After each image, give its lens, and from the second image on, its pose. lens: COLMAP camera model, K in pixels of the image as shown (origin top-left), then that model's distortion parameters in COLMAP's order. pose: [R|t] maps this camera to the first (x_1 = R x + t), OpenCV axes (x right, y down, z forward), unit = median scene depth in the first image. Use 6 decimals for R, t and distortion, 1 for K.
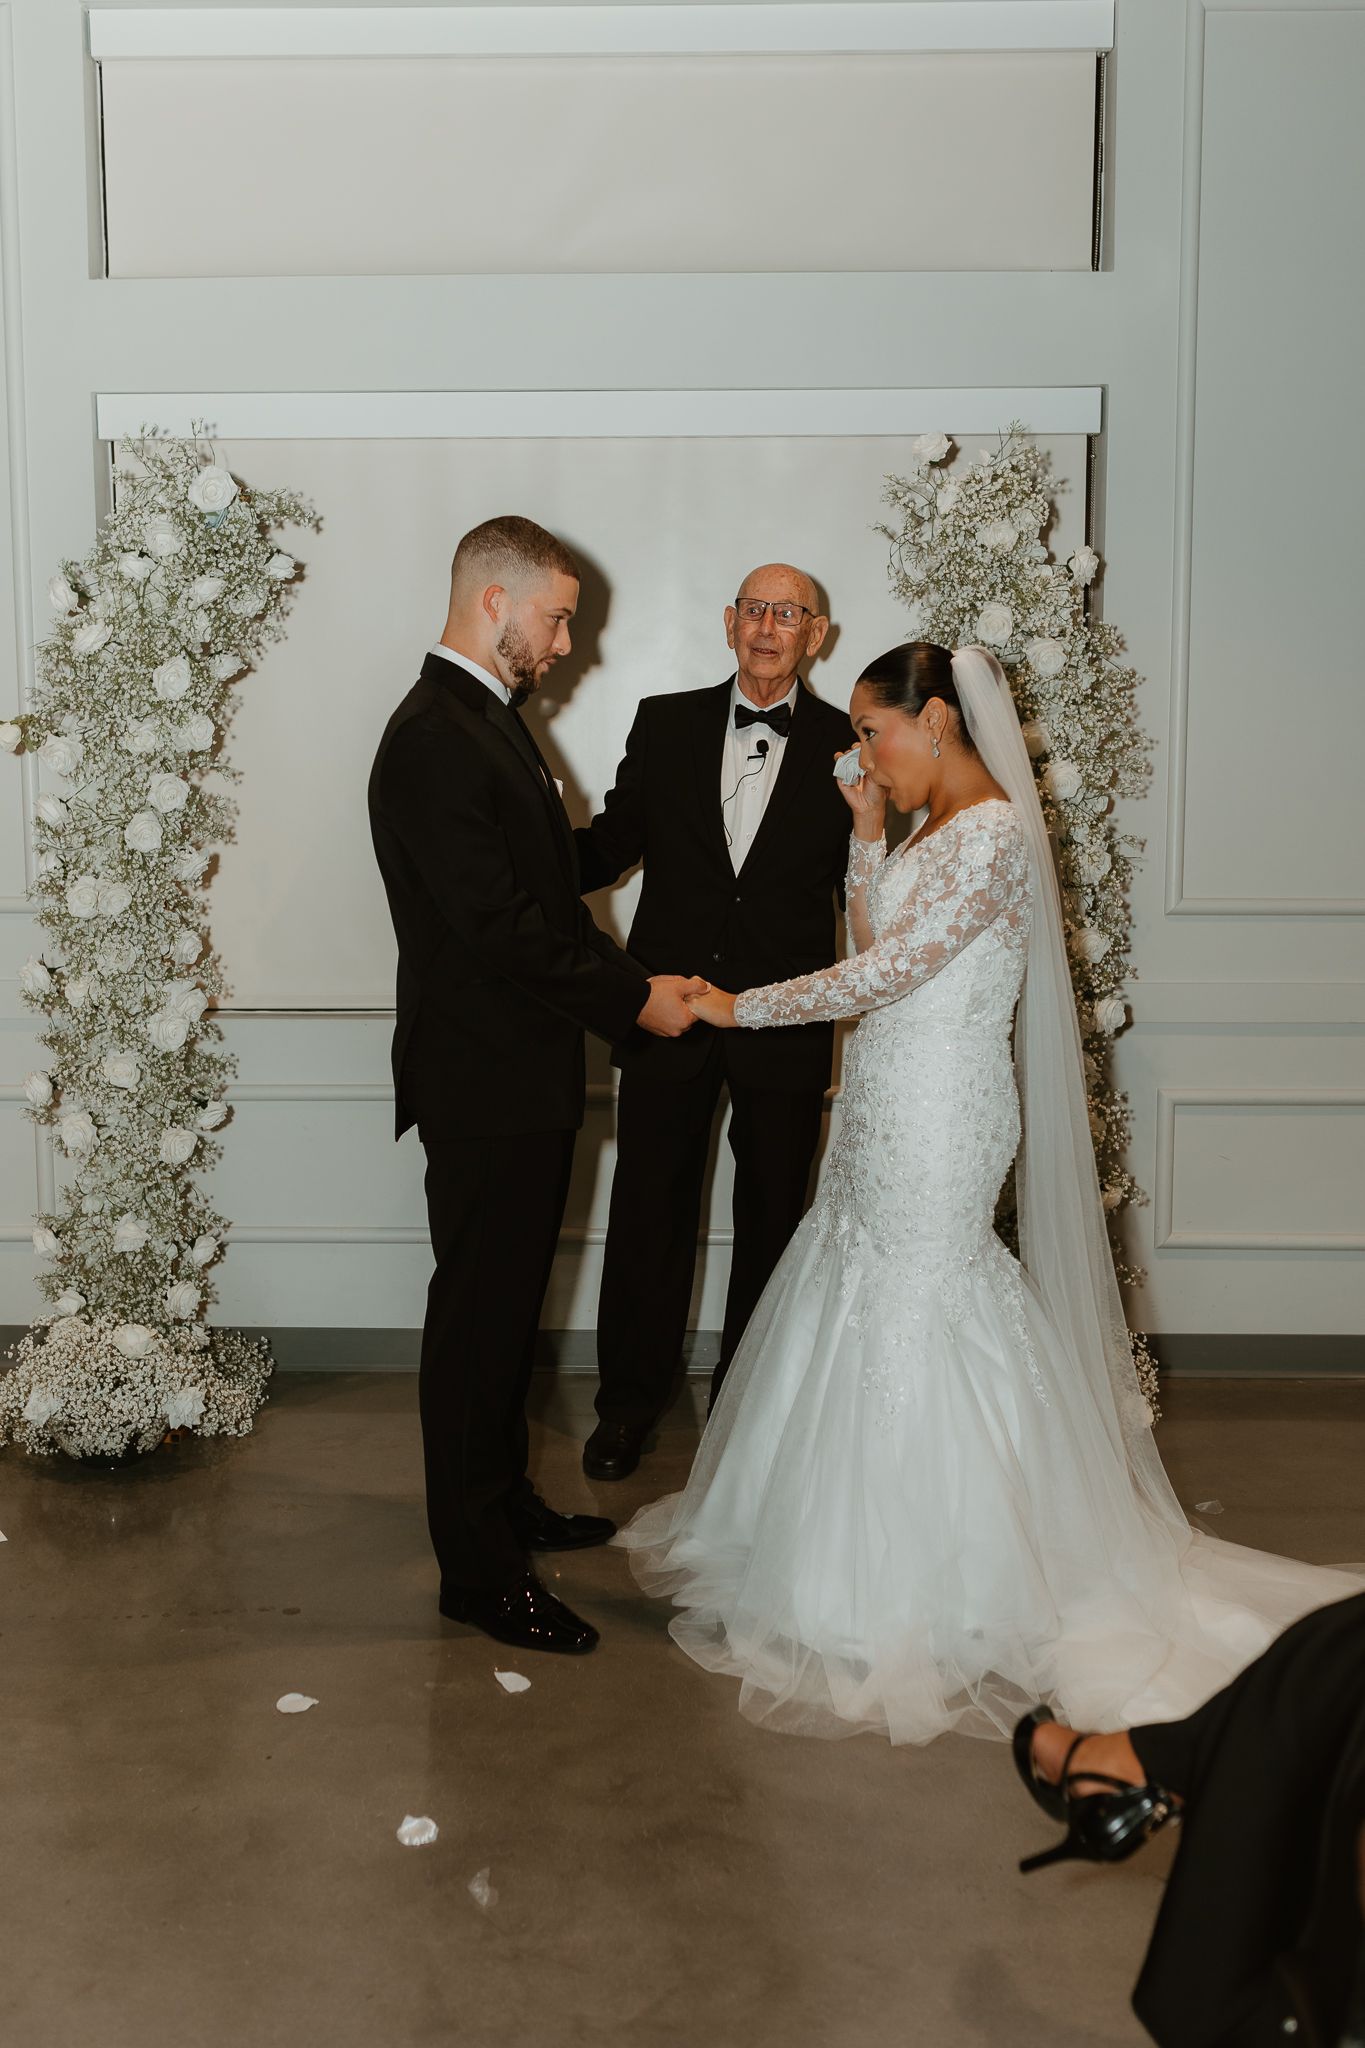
lens RADIAL K [[1933.9, 0, 676.2], [0, 1933.9, 1023.5], [0, 0, 1]] dist [-0.016020, 0.000000]
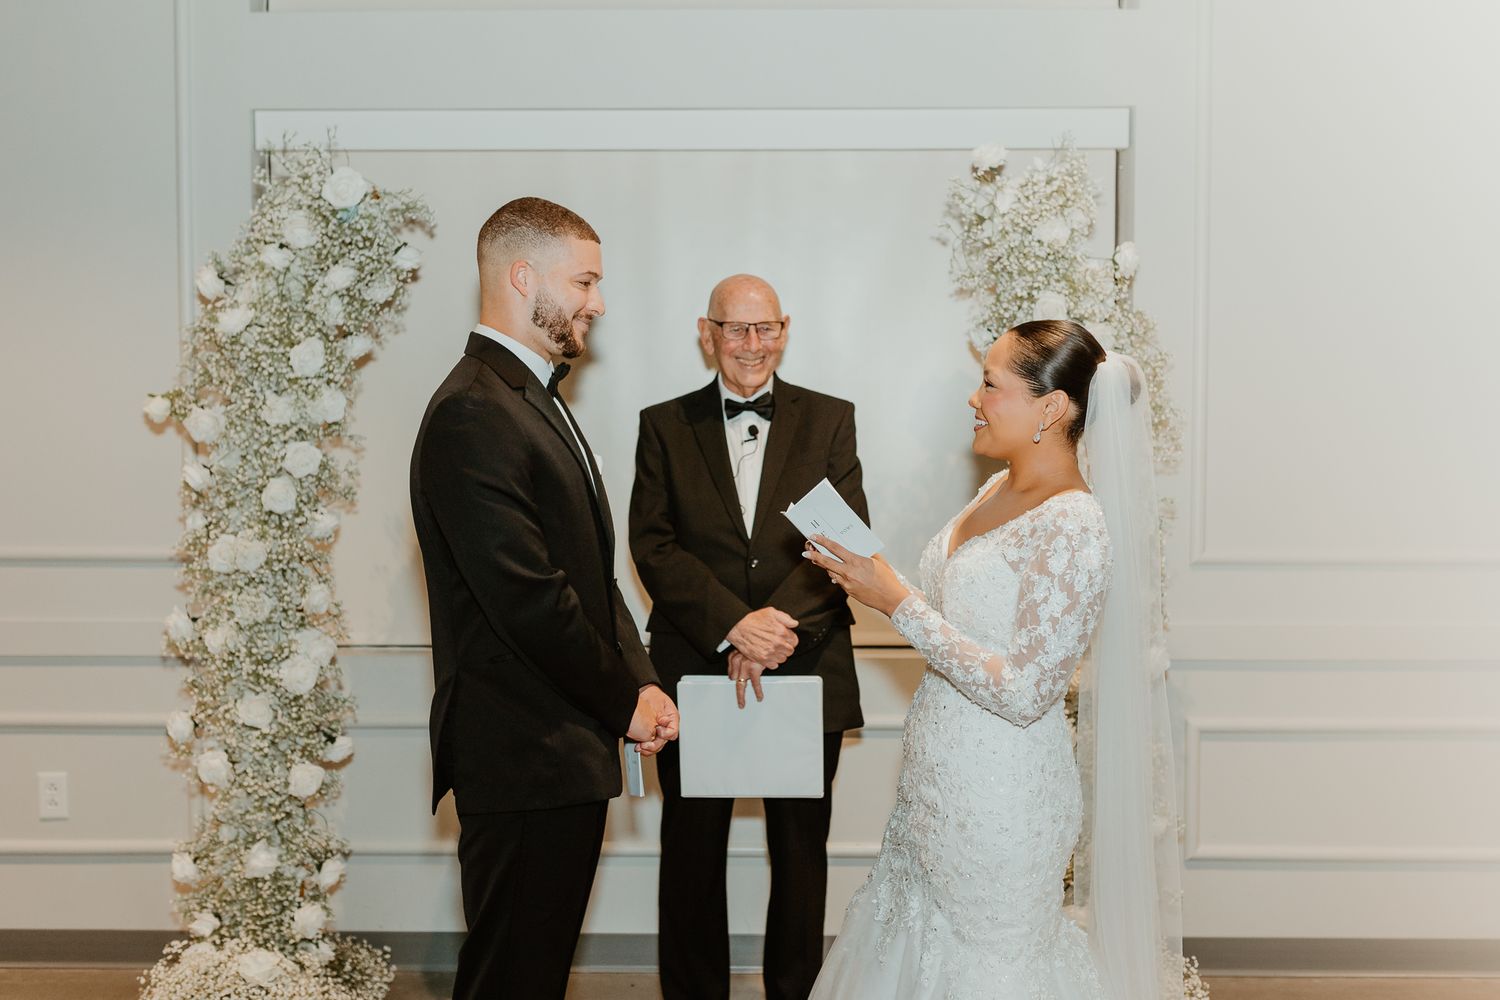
lens RADIAL K [[1416.4, 0, 752.9], [0, 1416.4, 499.5], [0, 0, 1]] dist [-0.016020, 0.000000]
pose [[0.999979, 0.001760, 0.006303, -0.010862], [-0.001281, 0.997172, -0.075146, -0.036245], [-0.006418, 0.075136, 0.997153, 0.193809]]
